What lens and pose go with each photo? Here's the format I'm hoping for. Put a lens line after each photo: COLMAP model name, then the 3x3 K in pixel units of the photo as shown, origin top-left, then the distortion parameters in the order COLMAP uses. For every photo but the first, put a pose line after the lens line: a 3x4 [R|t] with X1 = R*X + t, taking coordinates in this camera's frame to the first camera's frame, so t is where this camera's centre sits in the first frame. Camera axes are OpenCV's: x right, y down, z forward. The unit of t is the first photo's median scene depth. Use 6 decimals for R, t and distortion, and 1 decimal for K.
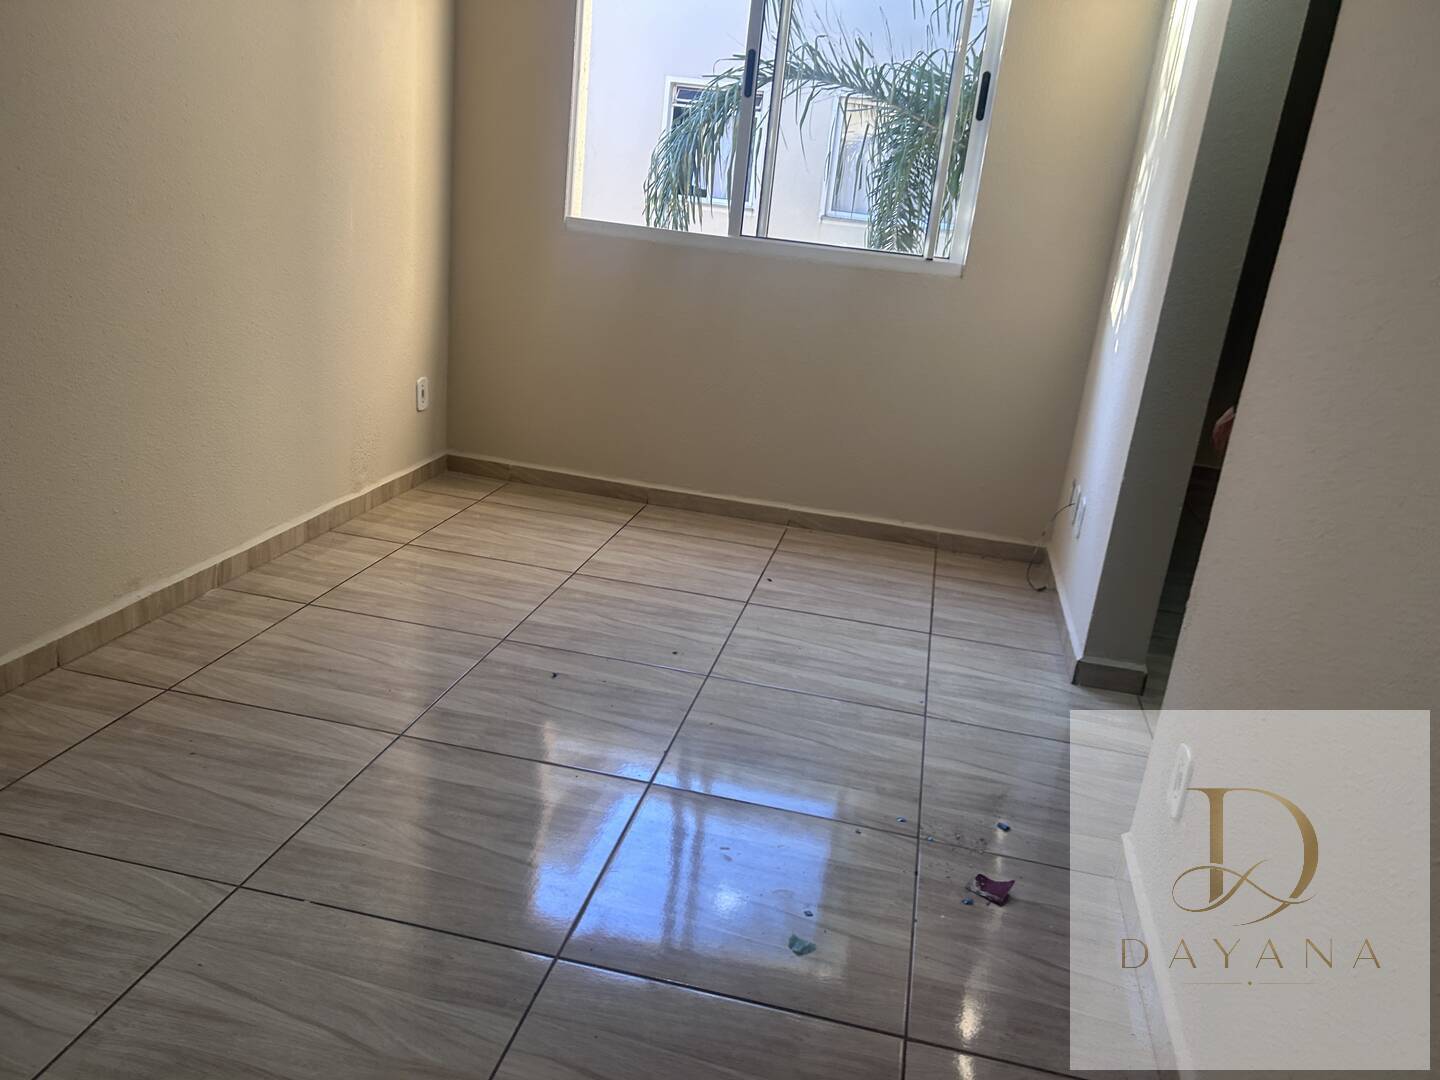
lens RADIAL K [[1066.5, 0, 747.6], [0, 1066.5, 581.0], [0, 0, 1]] dist [0.025592, -0.003457]
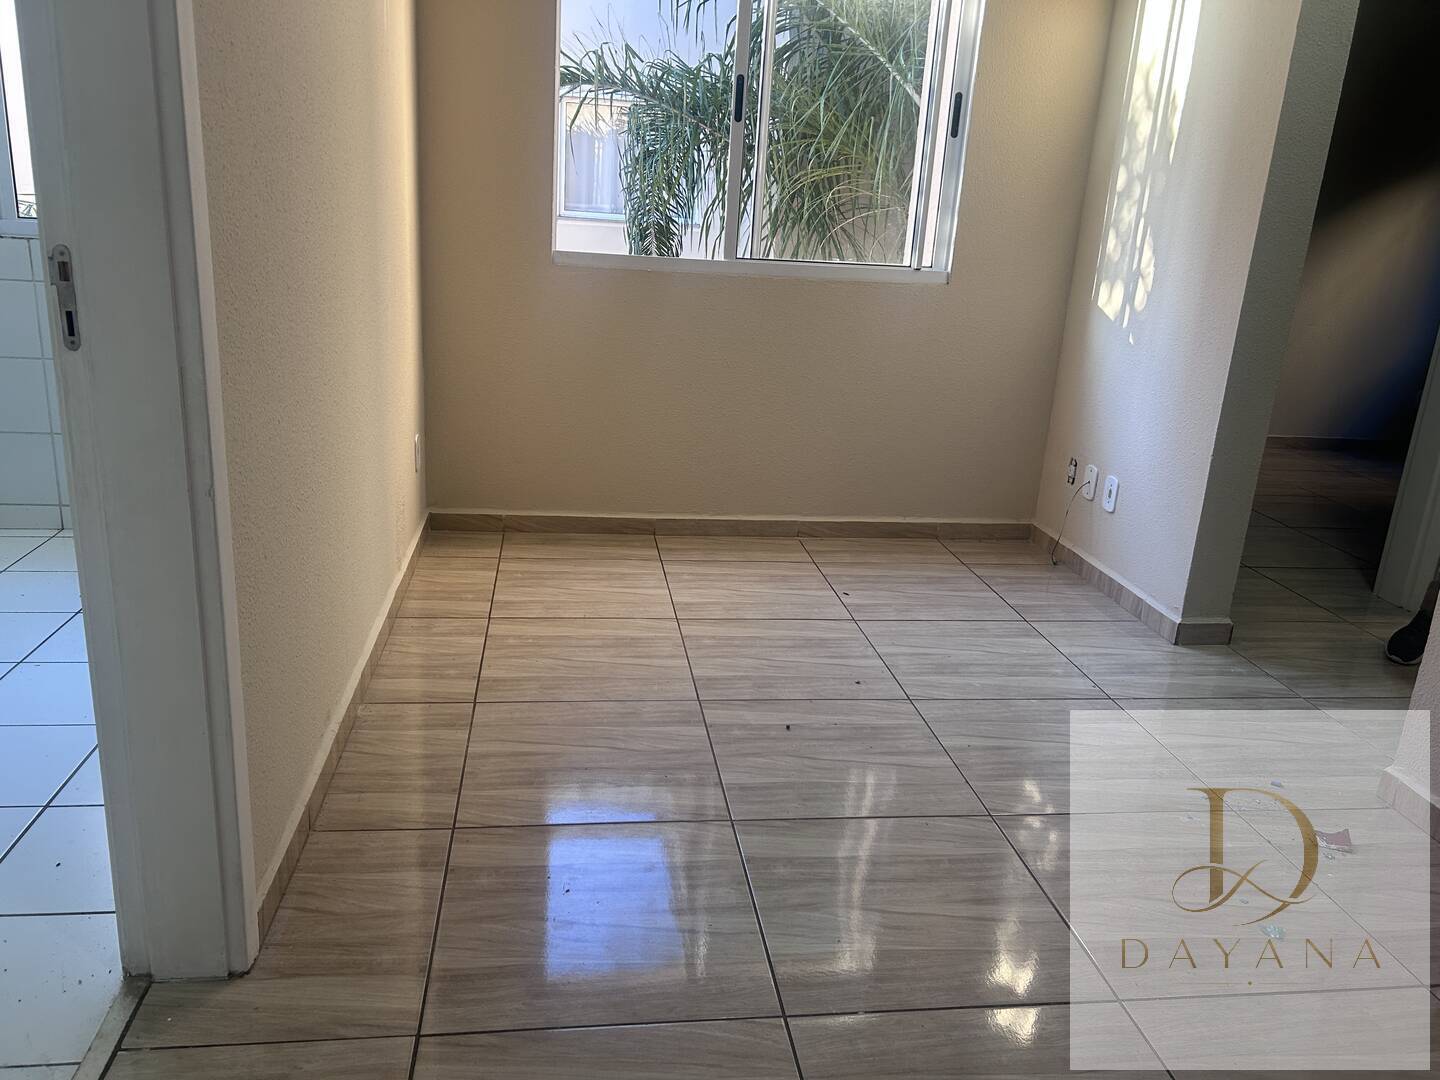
lens RADIAL K [[1094.4, 0, 722.8], [0, 1094.4, 525.7], [0, 0, 1]] dist [0.072413, -0.097168]
pose [[0.945122, -0.139127, 0.295616, -0.417965], [0.150155, 0.988551, -0.014821, -0.072318], [-0.290170, 0.058396, 0.955192, 0.039885]]
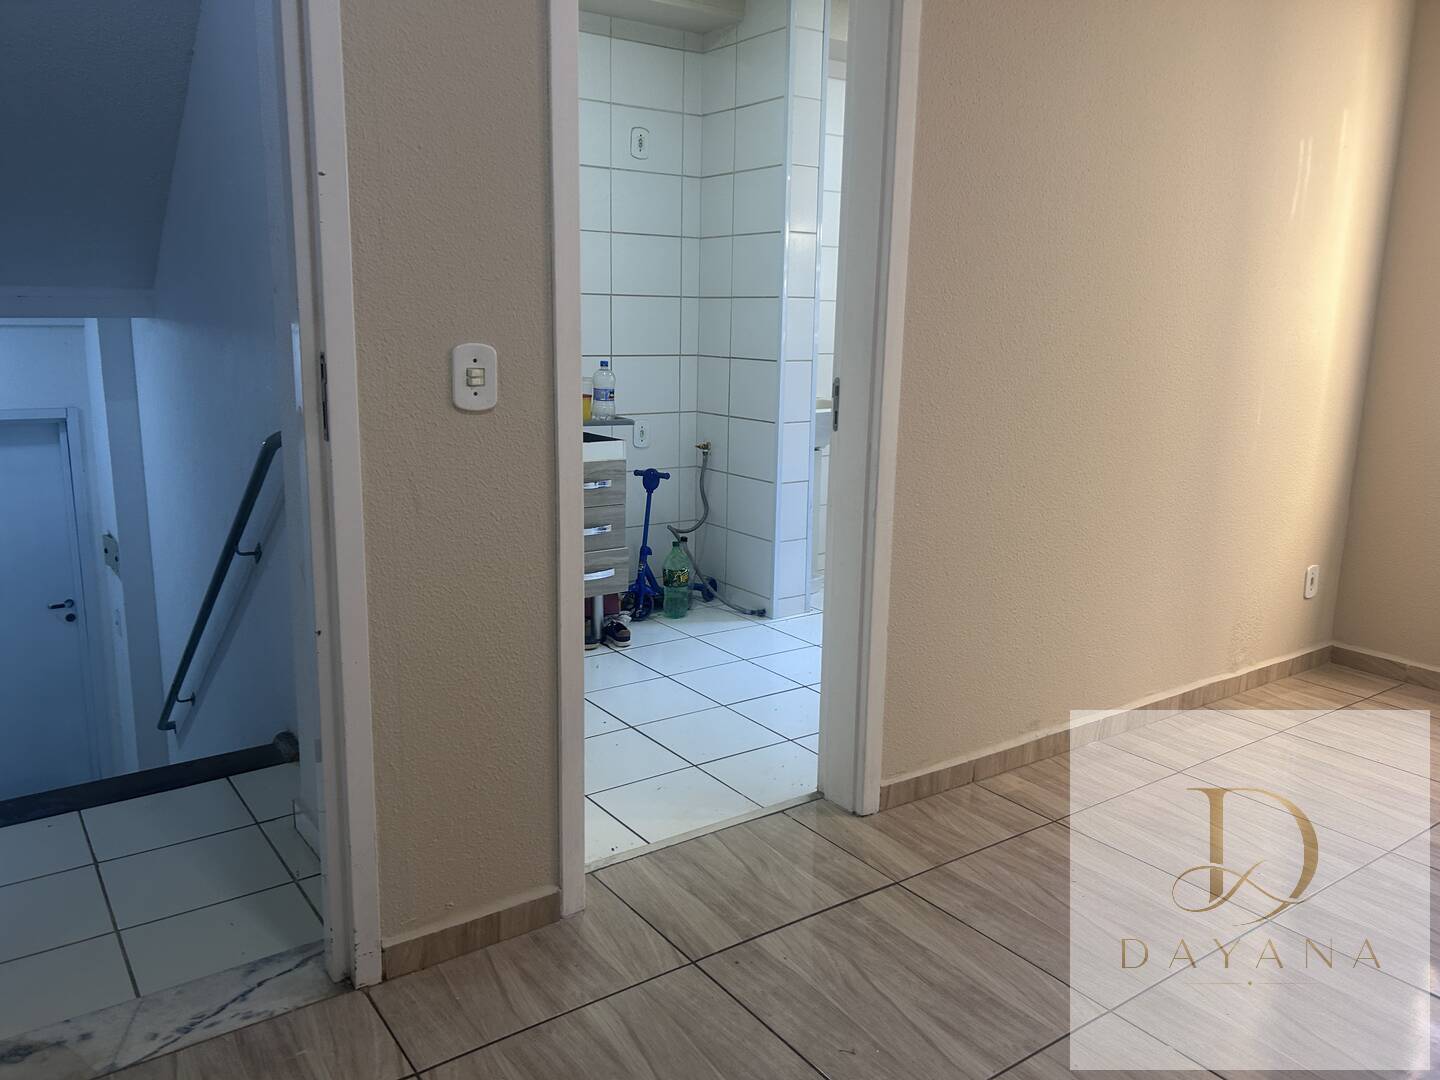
lens RADIAL K [[1094.4, 0, 722.8], [0, 1094.4, 525.7], [0, 0, 1]] dist [0.072413, -0.097168]
pose [[0.722269, 0.038651, -0.690531, 0.004004], [-0.183474, 0.973371, -0.137425, 0.015952], [0.666831, 0.225952, 0.710128, -0.105925]]
